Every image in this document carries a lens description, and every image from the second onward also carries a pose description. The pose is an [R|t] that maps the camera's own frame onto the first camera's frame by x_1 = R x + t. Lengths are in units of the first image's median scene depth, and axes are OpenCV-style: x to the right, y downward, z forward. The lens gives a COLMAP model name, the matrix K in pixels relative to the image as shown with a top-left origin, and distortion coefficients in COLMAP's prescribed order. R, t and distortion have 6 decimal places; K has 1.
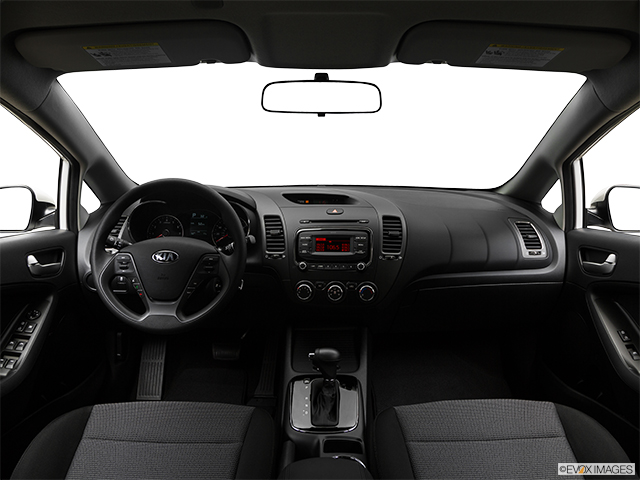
lens RADIAL K [[476.7, 0, 320.0], [0, 476.7, 240.0], [0, 0, 1]] dist [-0.138364, 0.086632]
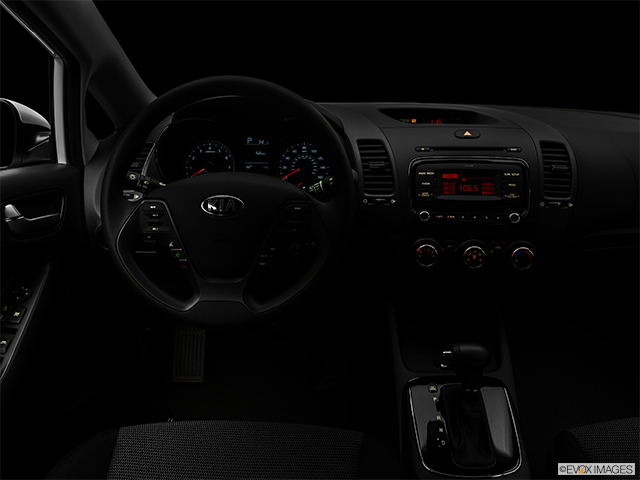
lens RADIAL K [[476.7, 0, 320.0], [0, 476.7, 240.0], [0, 0, 1]] dist [-0.138364, 0.086632]
pose [[0.999566, 0.001879, -0.029387, -0.160883], [0.002193, 0.990444, 0.137897, -0.003939], [0.029365, -0.137902, 0.990011, 0.338728]]
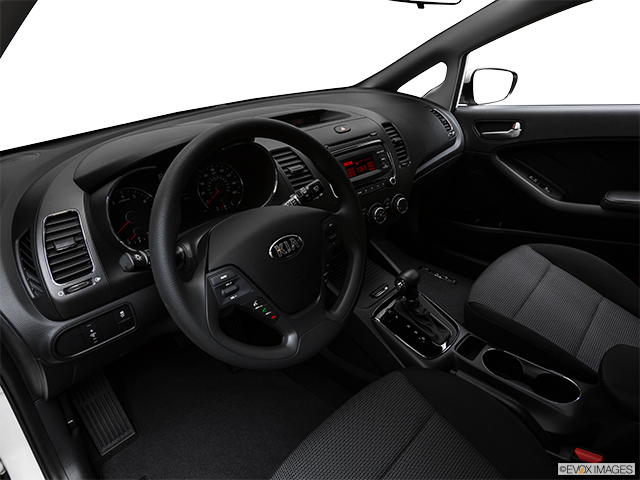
lens RADIAL K [[392.3, 0, 320.0], [0, 392.3, 240.0], [0, 0, 1]] dist [-0.054146, 0.001001]
pose [[0.686311, -0.364691, 0.629267, -0.547537], [0.188978, 0.924901, 0.329916, -0.120735], [-0.702328, -0.107507, 0.703689, 0.518908]]
